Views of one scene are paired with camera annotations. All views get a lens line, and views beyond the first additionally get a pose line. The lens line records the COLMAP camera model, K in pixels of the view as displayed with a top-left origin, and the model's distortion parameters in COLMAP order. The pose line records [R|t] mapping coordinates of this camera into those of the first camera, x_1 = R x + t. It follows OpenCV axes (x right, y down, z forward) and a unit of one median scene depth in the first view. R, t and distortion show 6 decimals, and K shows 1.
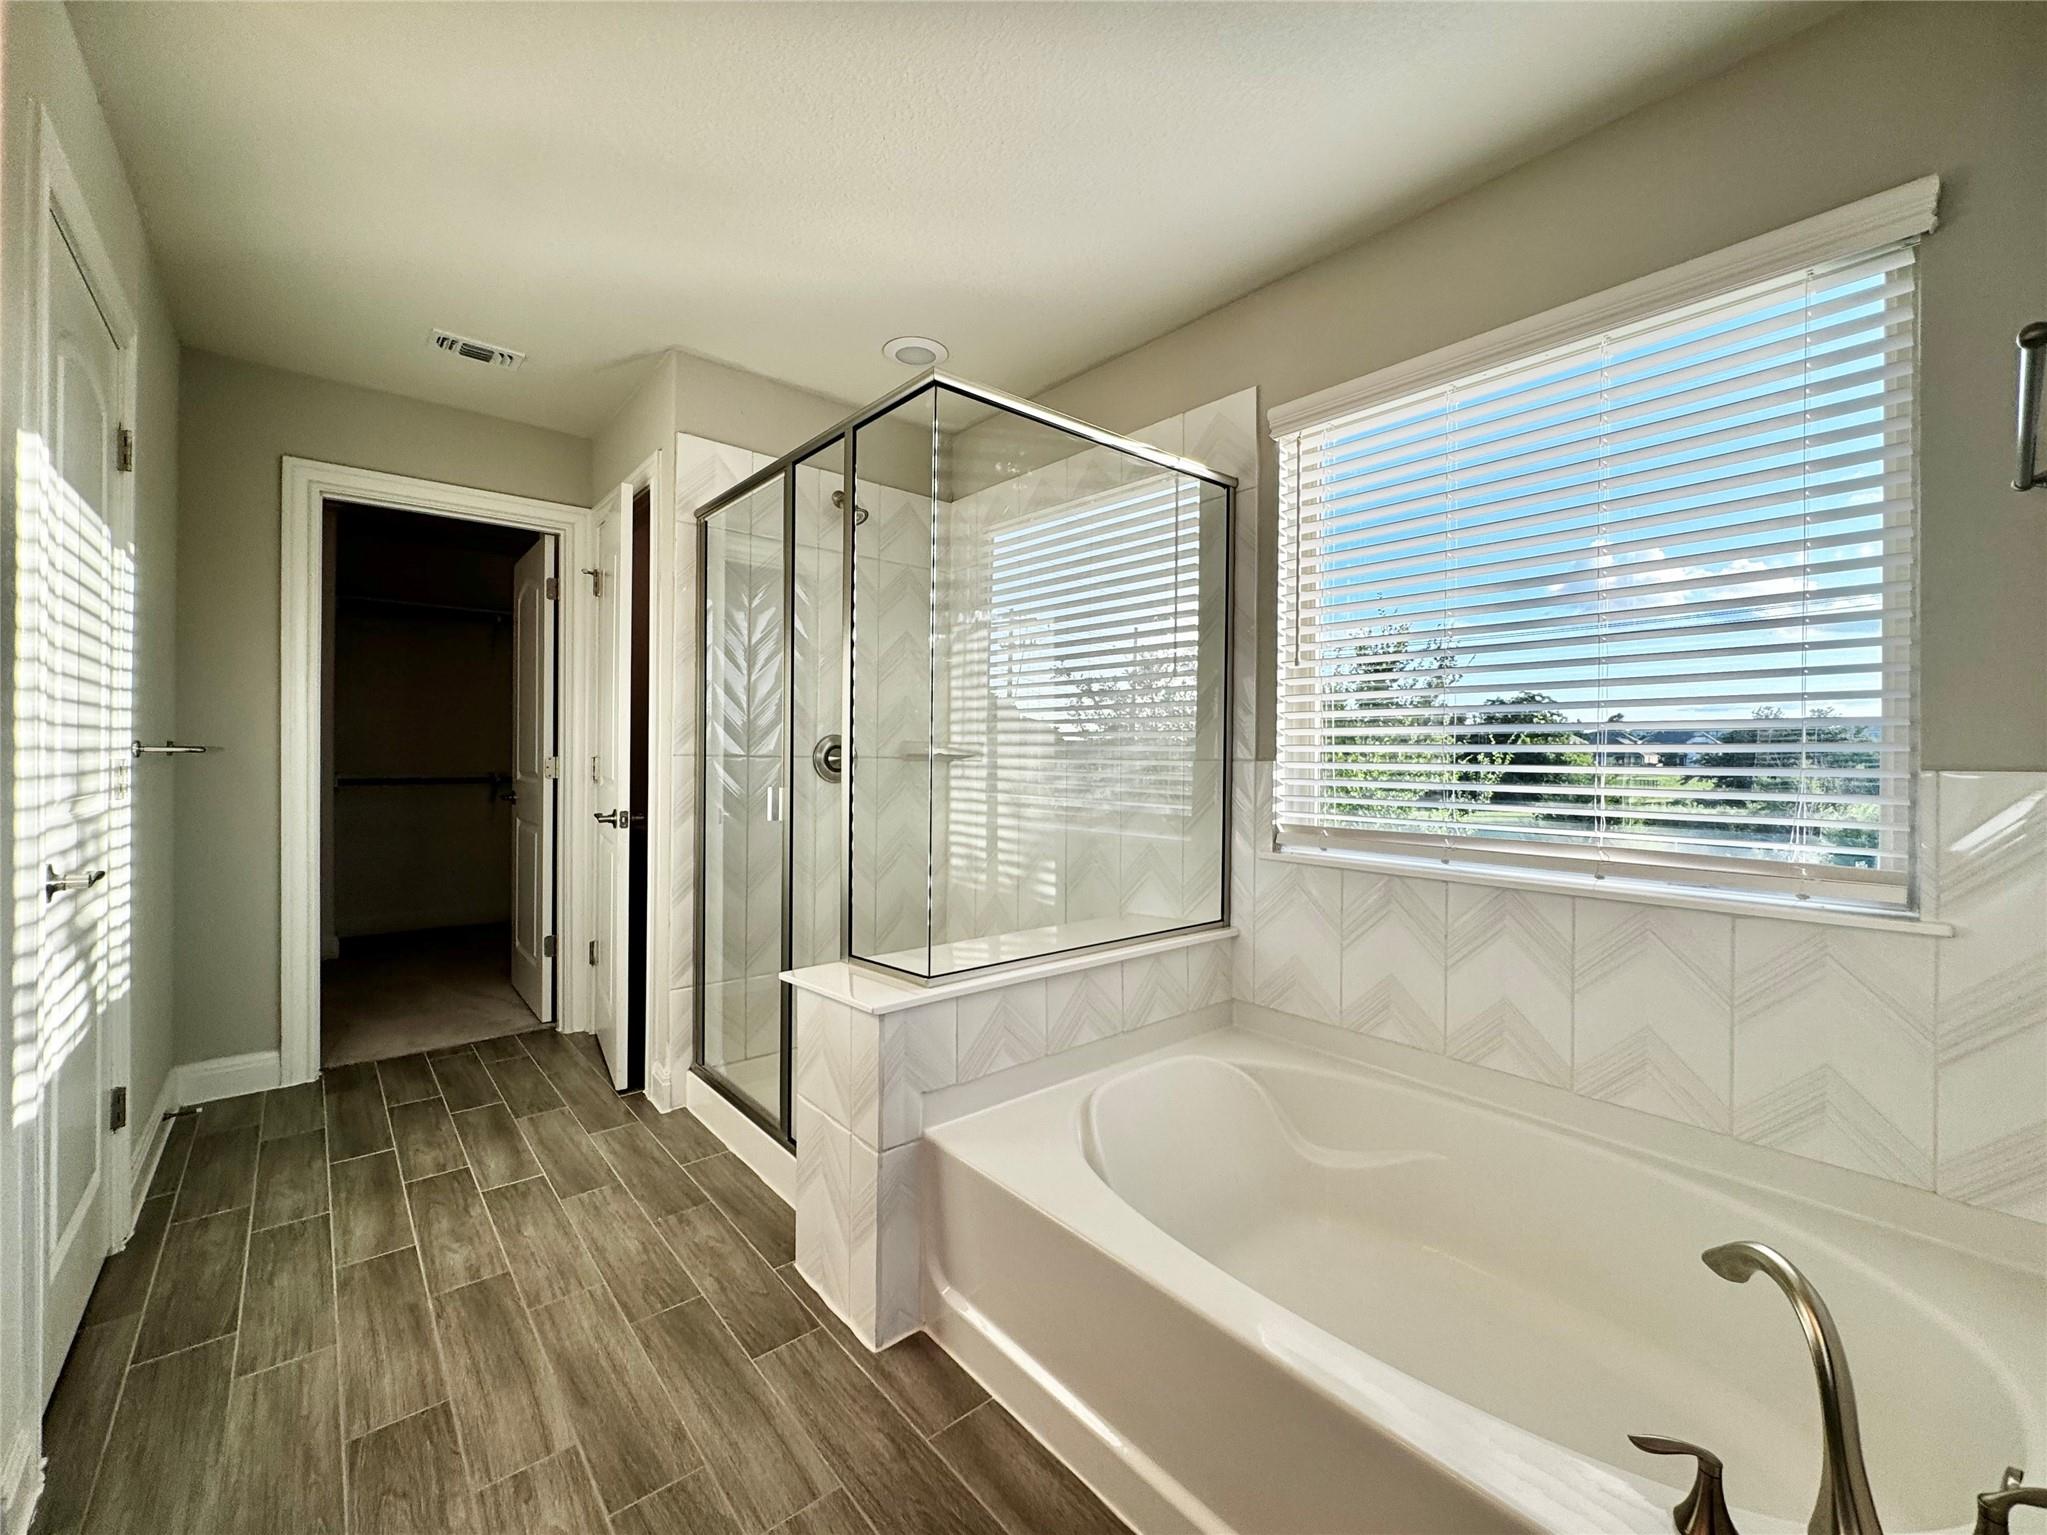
lens RADIAL K [[841.9, 0, 1022.4], [0, 841.9, 767.6], [0, 0, 1]] dist [0.000333, 0.000201]
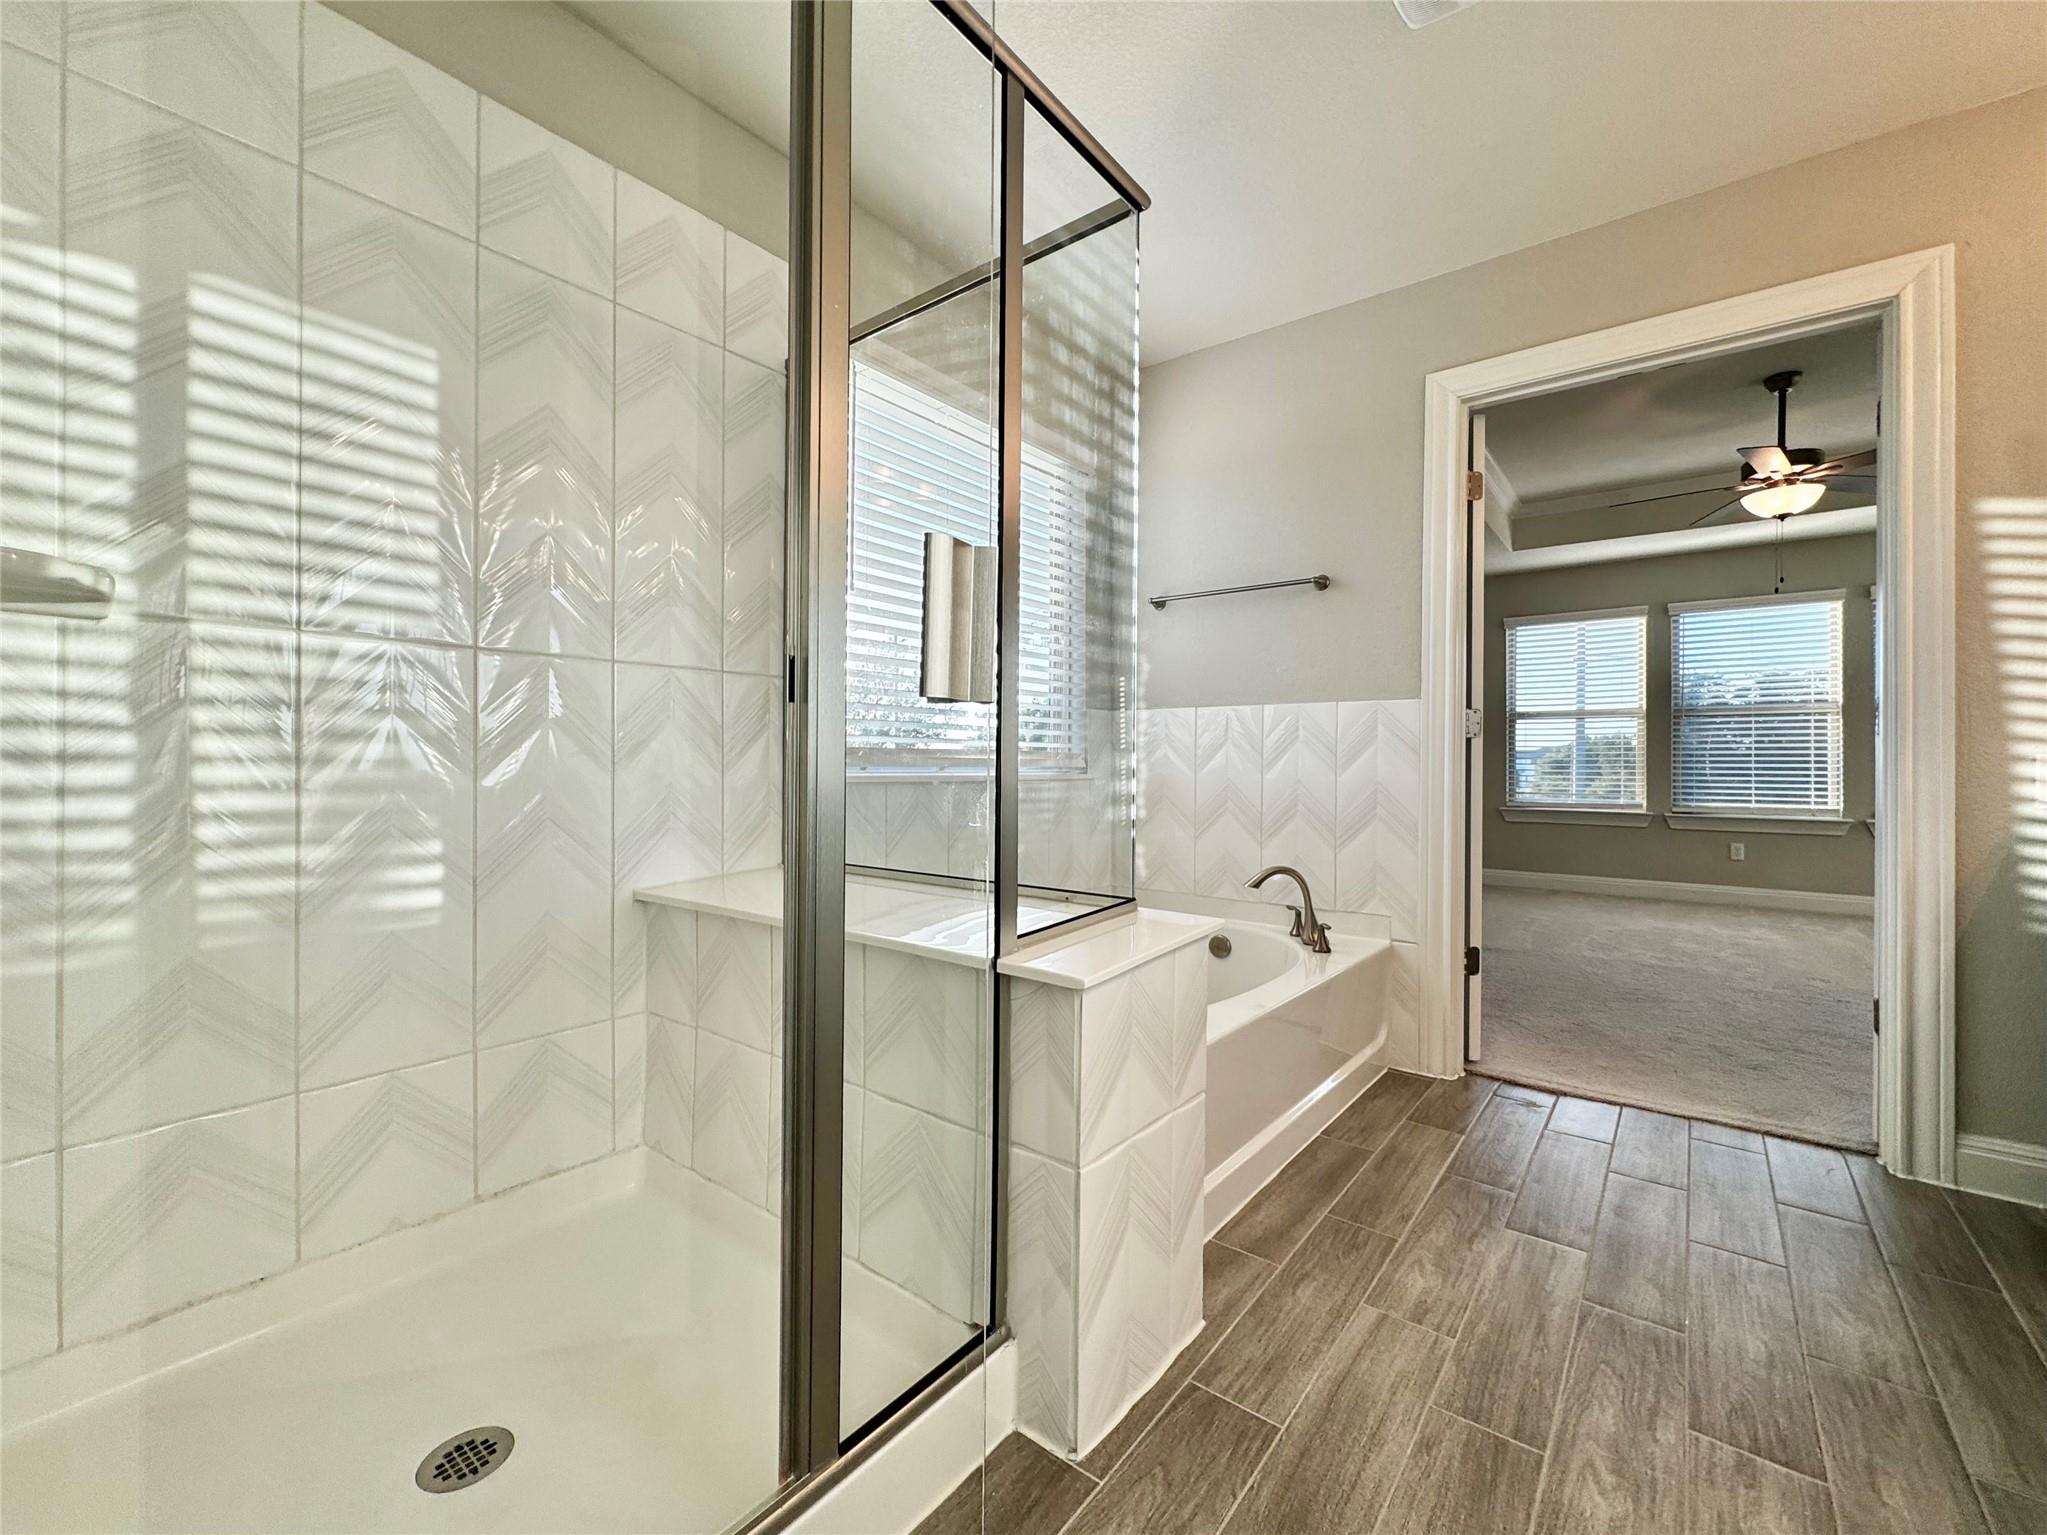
lens RADIAL K [[802.4, 0, 1065.3], [0, 802.4, 771.5], [0, 0, 1]] dist [-0.001647, 0.000228]
pose [[-0.200515, -0.022010, 0.979443, -0.714343], [0.001332, 0.999741, 0.022739, 0.079913], [-0.979690, 0.005864, -0.200434, 0.984522]]
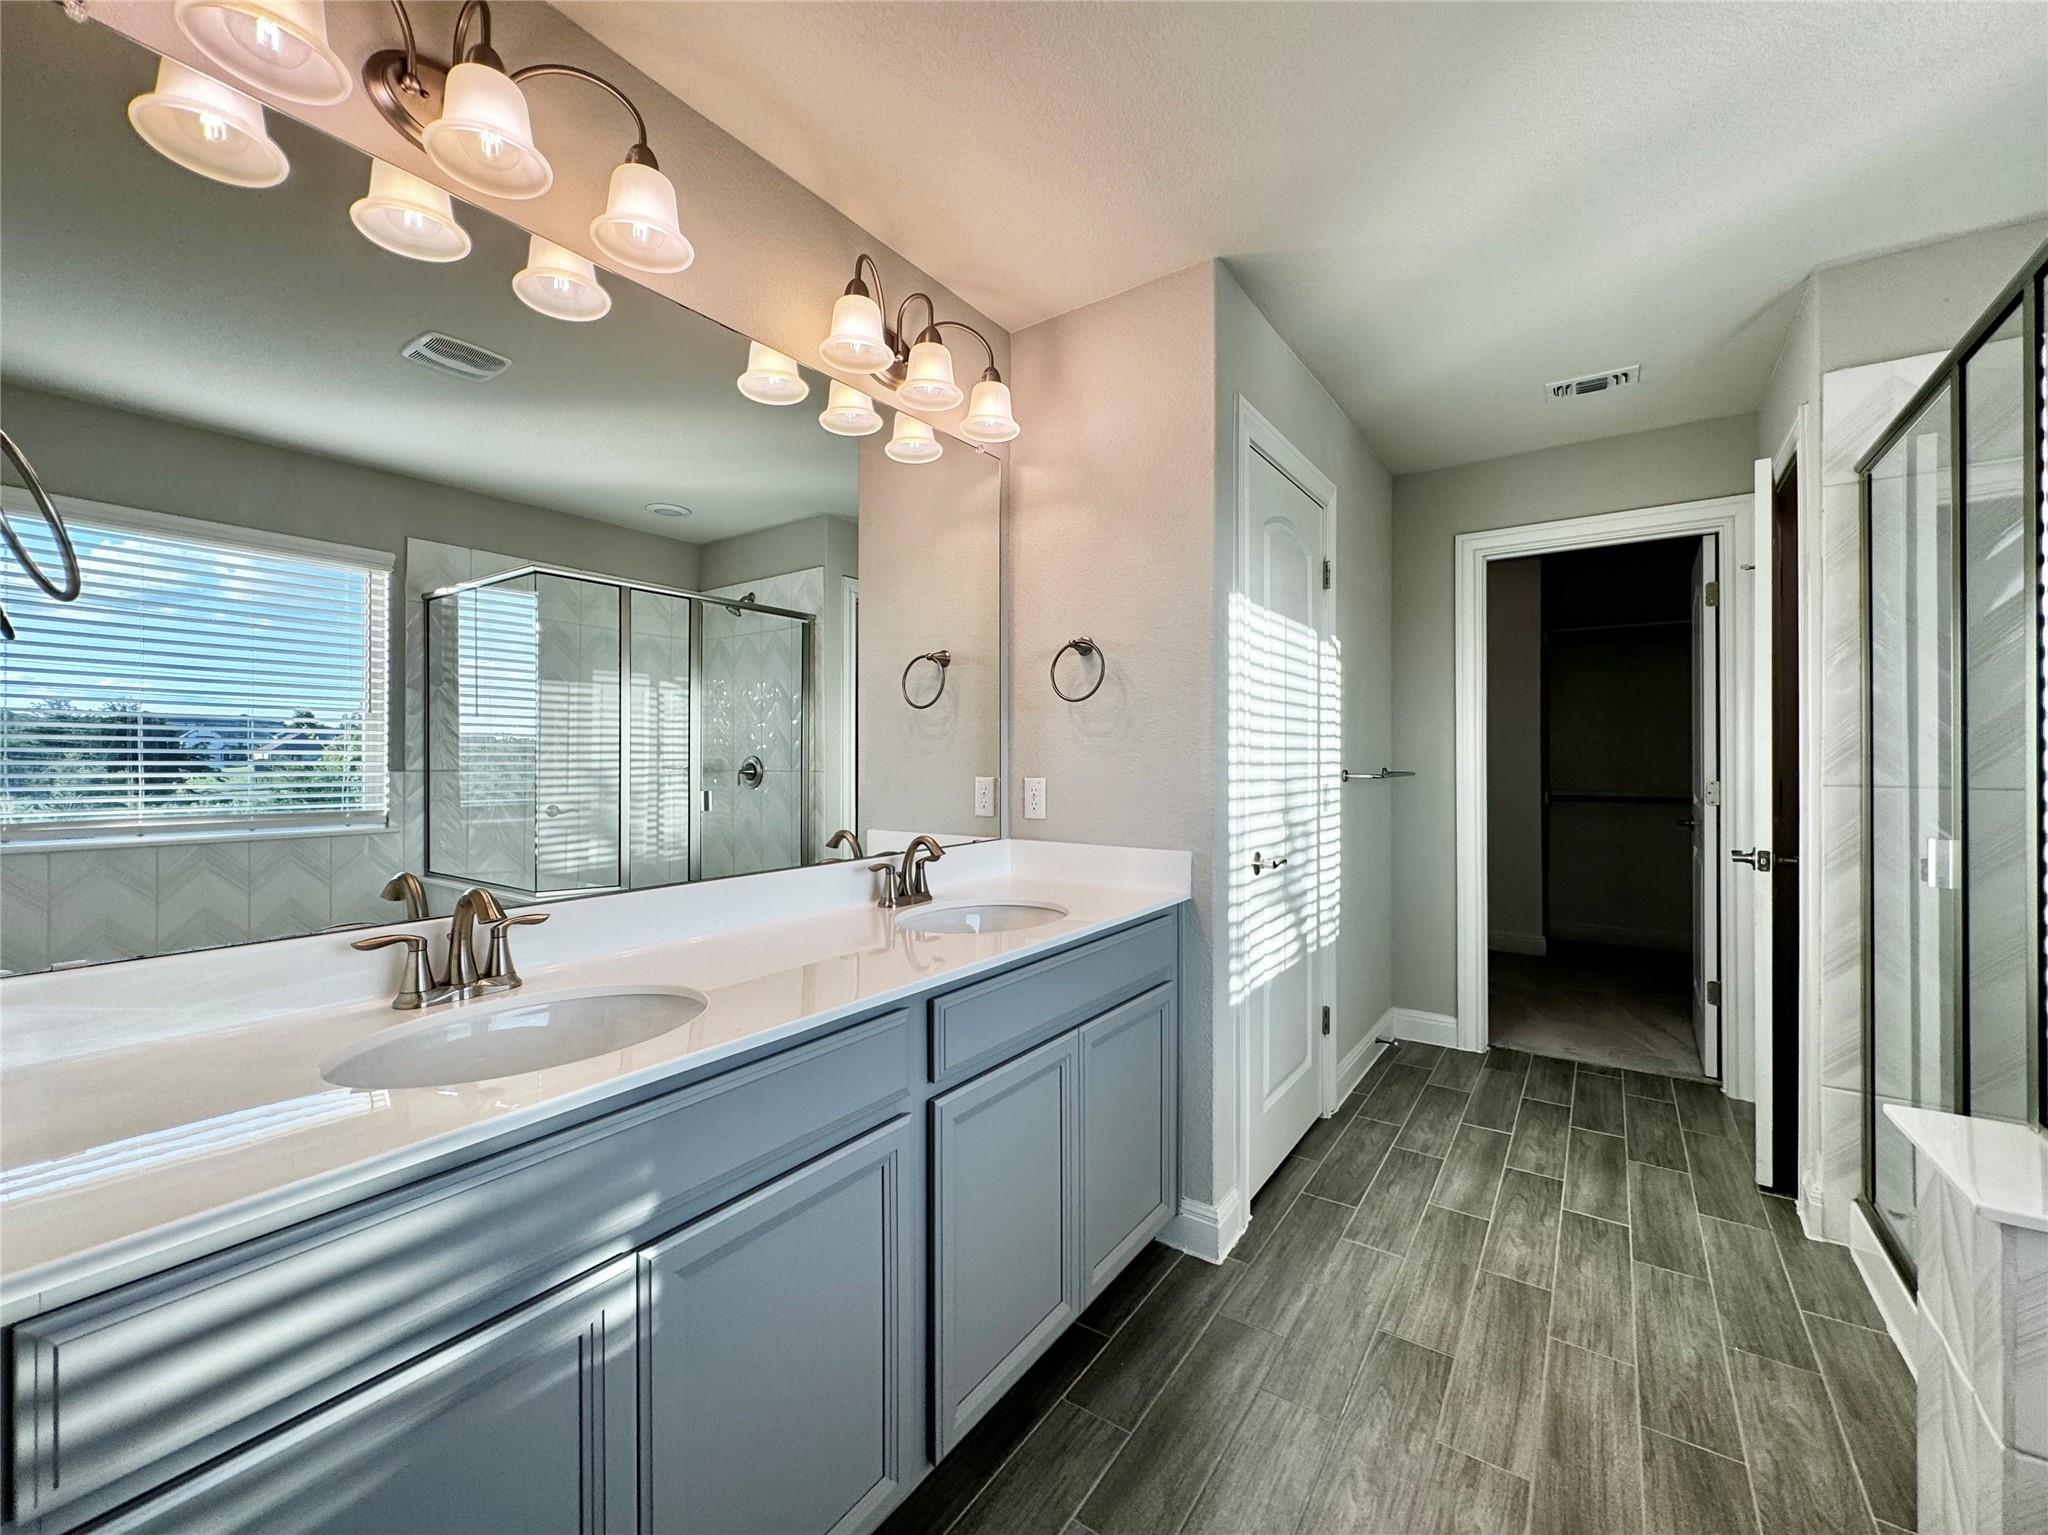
lens RADIAL K [[842.4, 0, 1022.9], [0, 842.4, 767.6], [0, 0, 1]] dist [0.000333, 0.000201]
pose [[0.240443, 0.001819, -0.970662, 0.192409], [-0.013412, 0.999909, -0.001449, -0.023337], [0.970571, 0.013367, 0.240445, 0.105292]]
